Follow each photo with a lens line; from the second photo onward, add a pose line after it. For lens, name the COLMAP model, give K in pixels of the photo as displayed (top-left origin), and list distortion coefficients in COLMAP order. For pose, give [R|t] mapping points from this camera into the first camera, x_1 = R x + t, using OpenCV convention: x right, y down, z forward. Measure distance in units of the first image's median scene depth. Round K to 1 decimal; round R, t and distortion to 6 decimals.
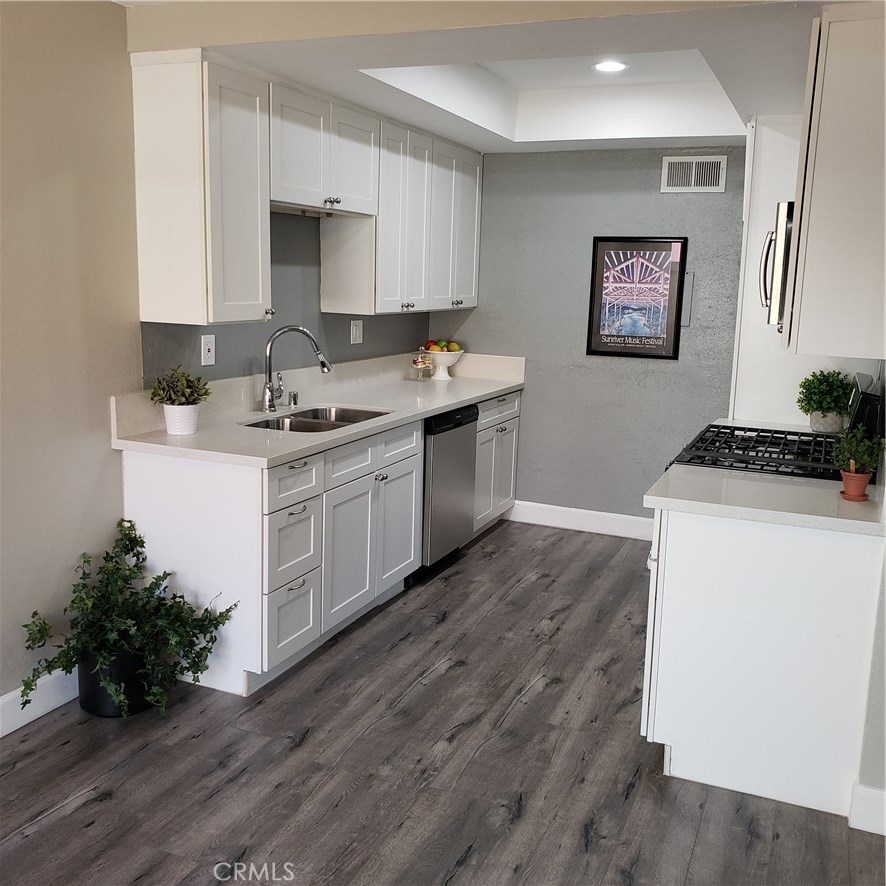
lens RADIAL K [[920.6, 0, 443.0], [0, 920.6, 443.0], [0, 0, 1]] dist [0.216721, -0.516072]
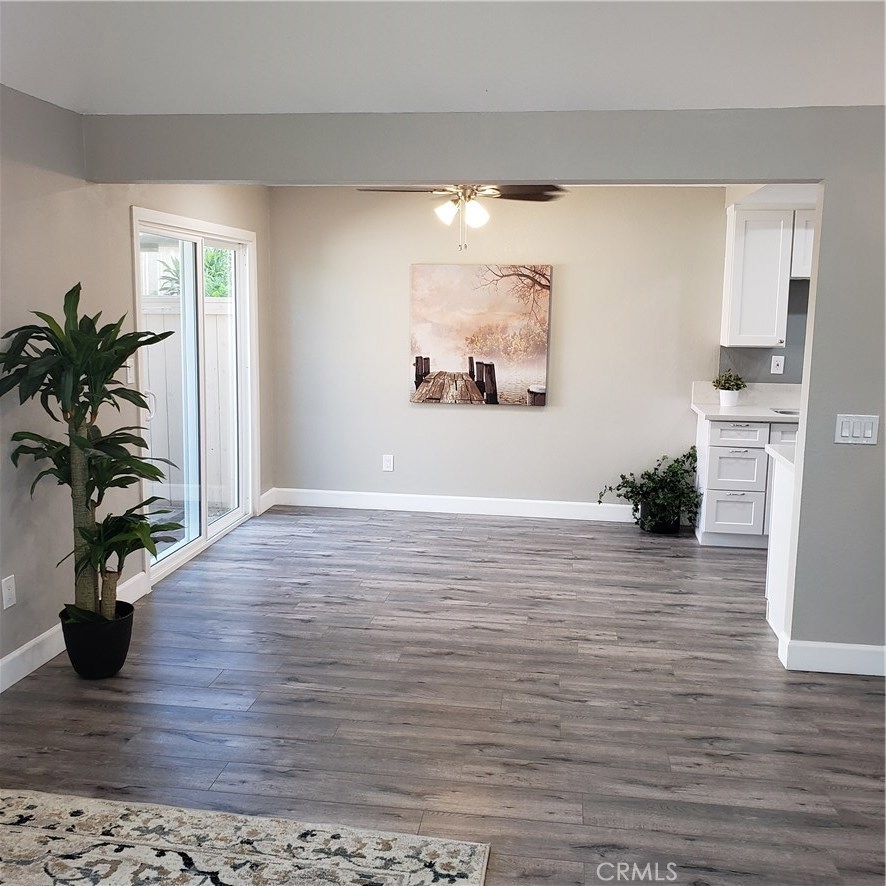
lens RADIAL K [[920.6, 0, 443.0], [0, 920.6, 443.0], [0, 0, 1]] dist [0.216721, -0.516072]
pose [[0.258965, 0.113425, -0.959204, 0.960228], [-0.182804, 0.980888, 0.066636, 0.028643], [0.948430, 0.158090, 0.274750, -0.016699]]
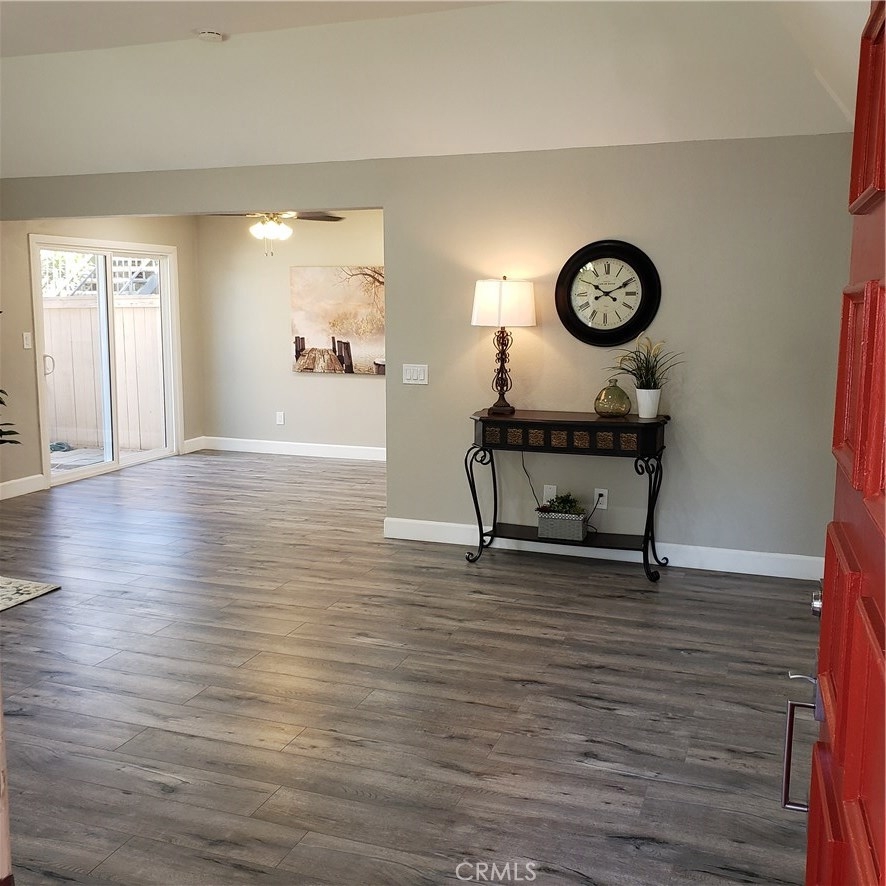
lens RADIAL K [[925.3, 0, 443.0], [0, 925.3, 443.0], [0, 0, 1]] dist [0.236286, -0.660337]
pose [[0.039122, 0.112527, -0.992878, 1.465549], [-0.184495, 0.977369, 0.103500, -0.037450], [0.982055, 0.179131, 0.058998, 0.513999]]
